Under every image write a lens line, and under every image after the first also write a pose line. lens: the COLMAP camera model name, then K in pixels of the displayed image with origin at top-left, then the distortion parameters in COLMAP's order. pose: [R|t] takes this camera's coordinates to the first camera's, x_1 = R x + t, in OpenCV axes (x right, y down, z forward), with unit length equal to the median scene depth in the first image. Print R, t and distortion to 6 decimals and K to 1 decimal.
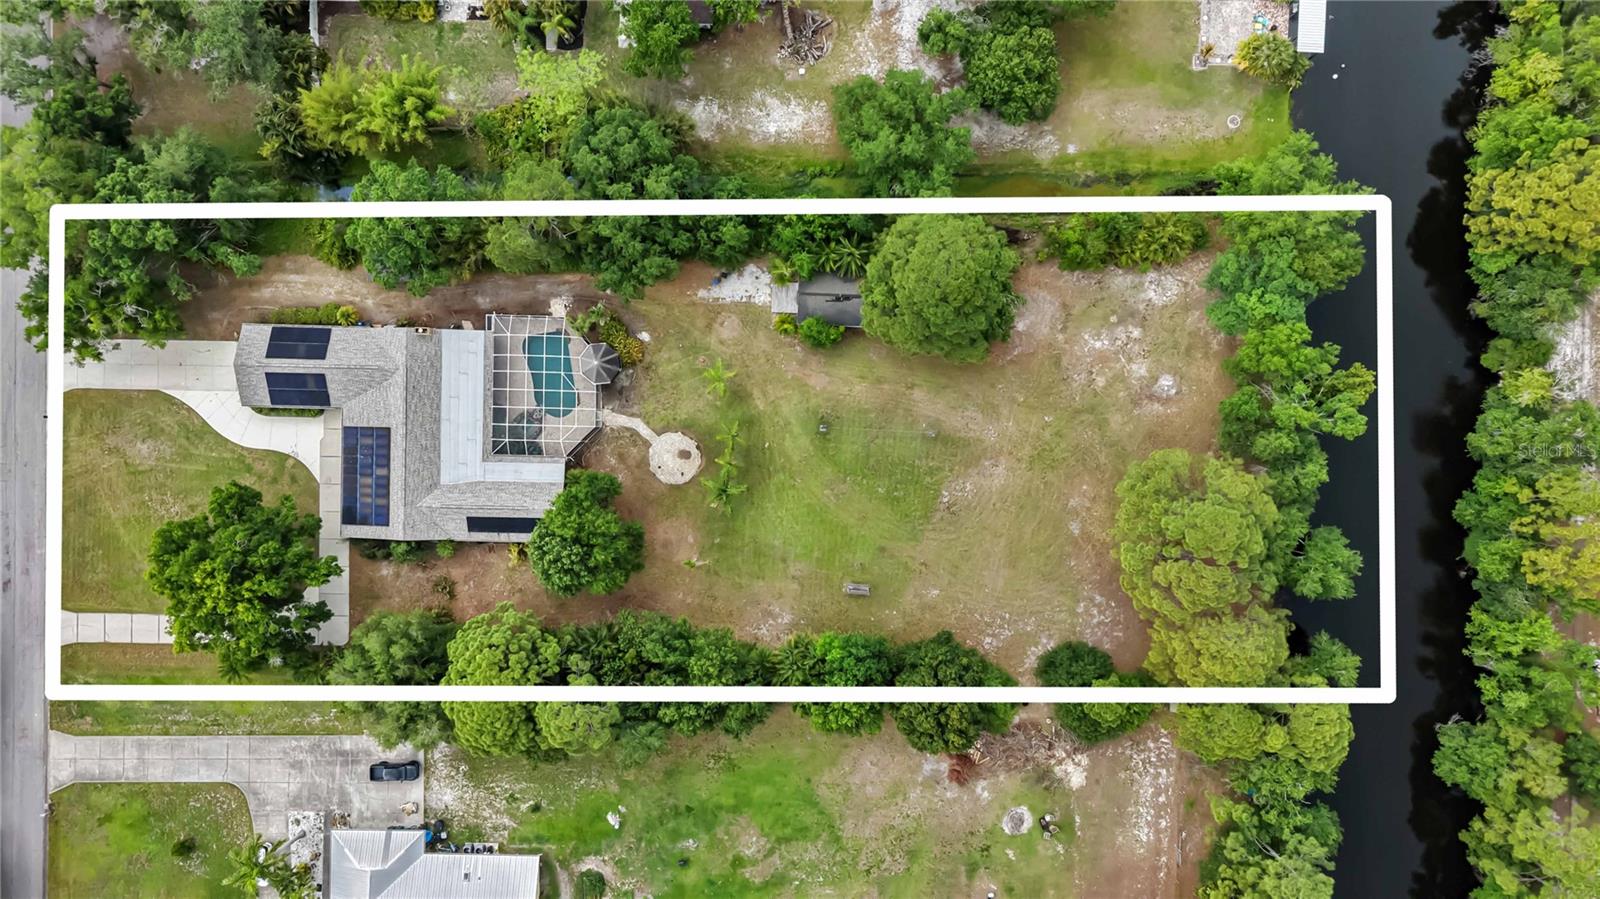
lens RADIAL K [[1068.2, 0, 798.4], [0, 1068.2, 453.2], [0, 0, 1]] dist [0.020294, -0.020144]
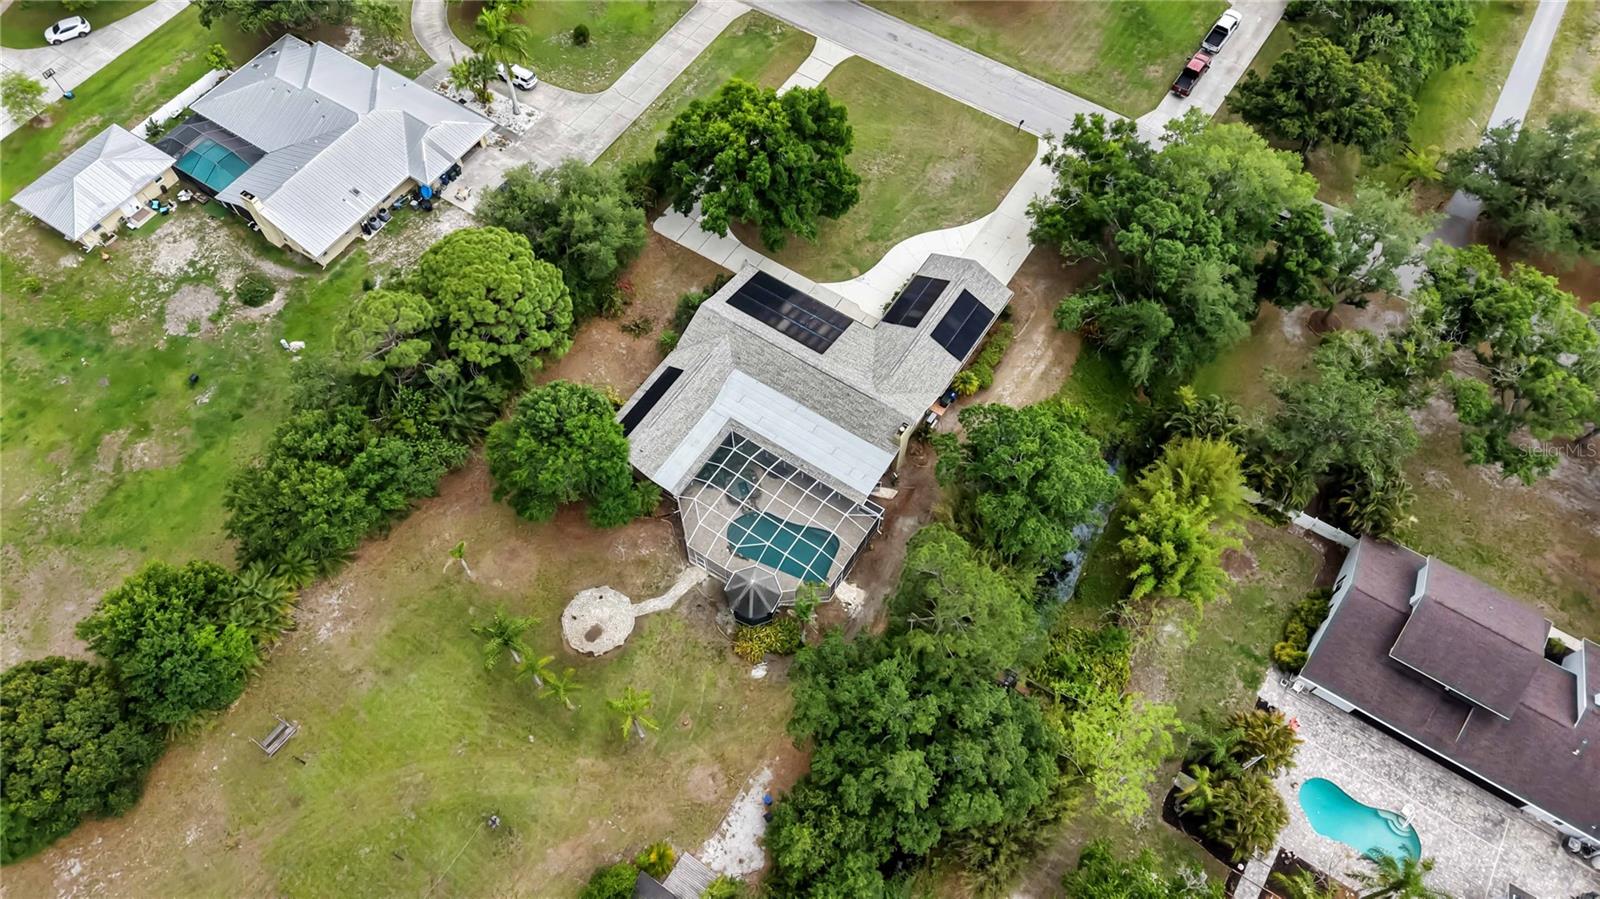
lens RADIAL K [[1068.2, 0, 798.4], [0, 1068.2, 453.2], [0, 0, 1]] dist [0.020294, -0.020144]
pose [[-0.527556, 0.739833, -0.417531, 0.032711], [-0.849113, -0.474425, 0.232222, -0.234029], [-0.026282, 0.477041, 0.878488, 0.303035]]
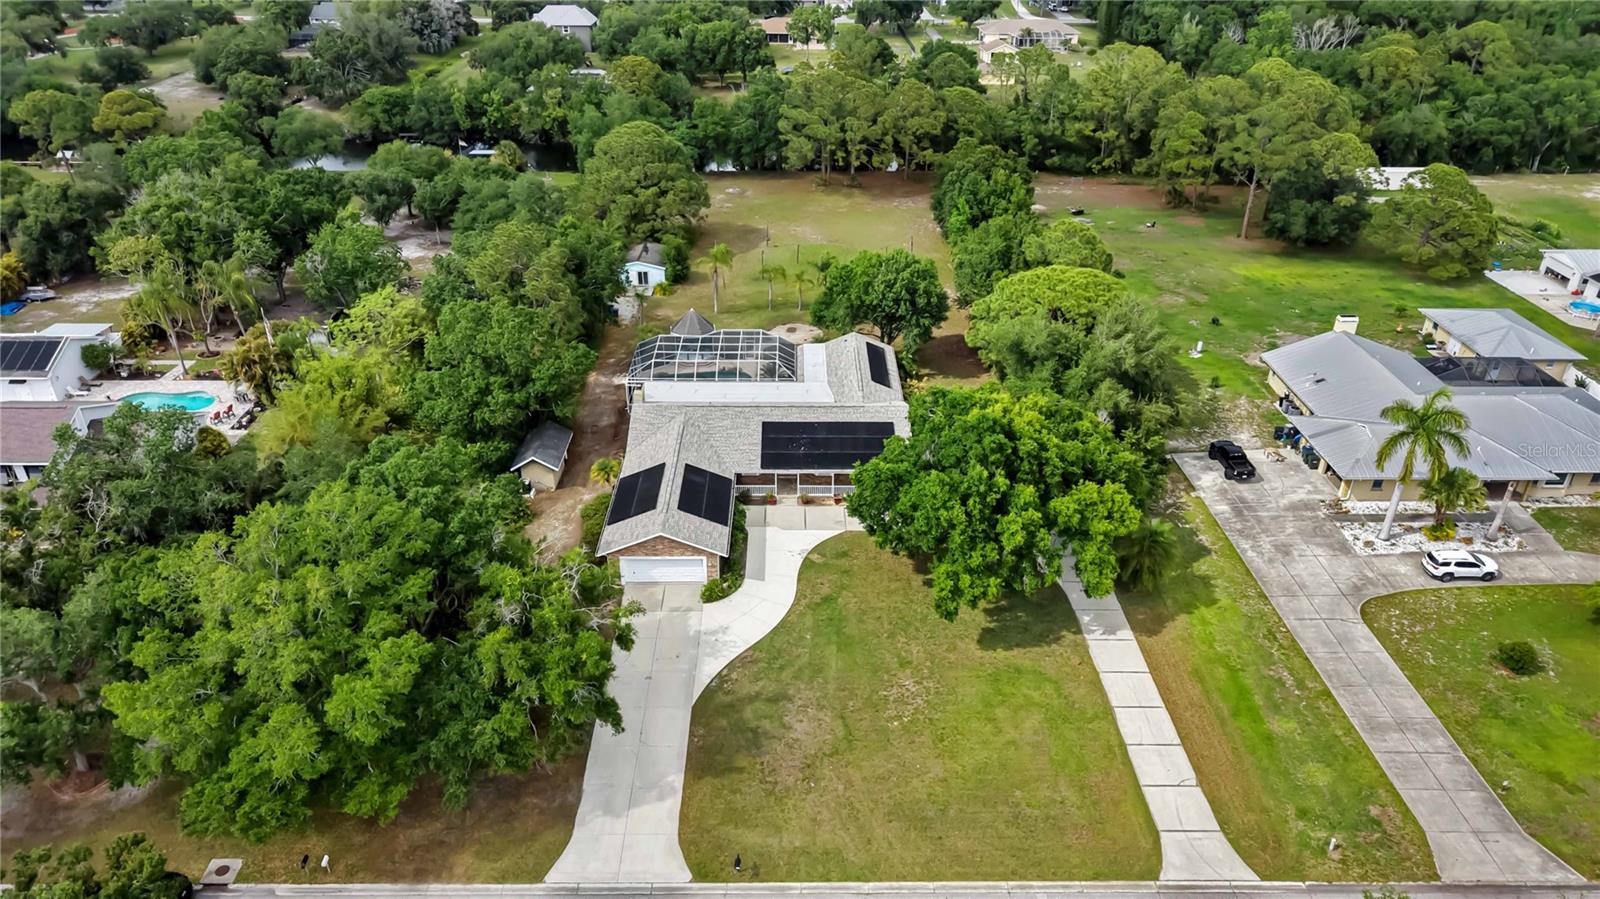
lens RADIAL K [[1068.2, 0, 798.4], [0, 1068.2, 453.2], [0, 0, 1]] dist [0.020294, -0.020144]
pose [[-0.027202, -0.484420, 0.874413, -1.028083], [0.999334, -0.034468, 0.011993, -0.007984], [0.024330, 0.874156, 0.485035, 0.645631]]
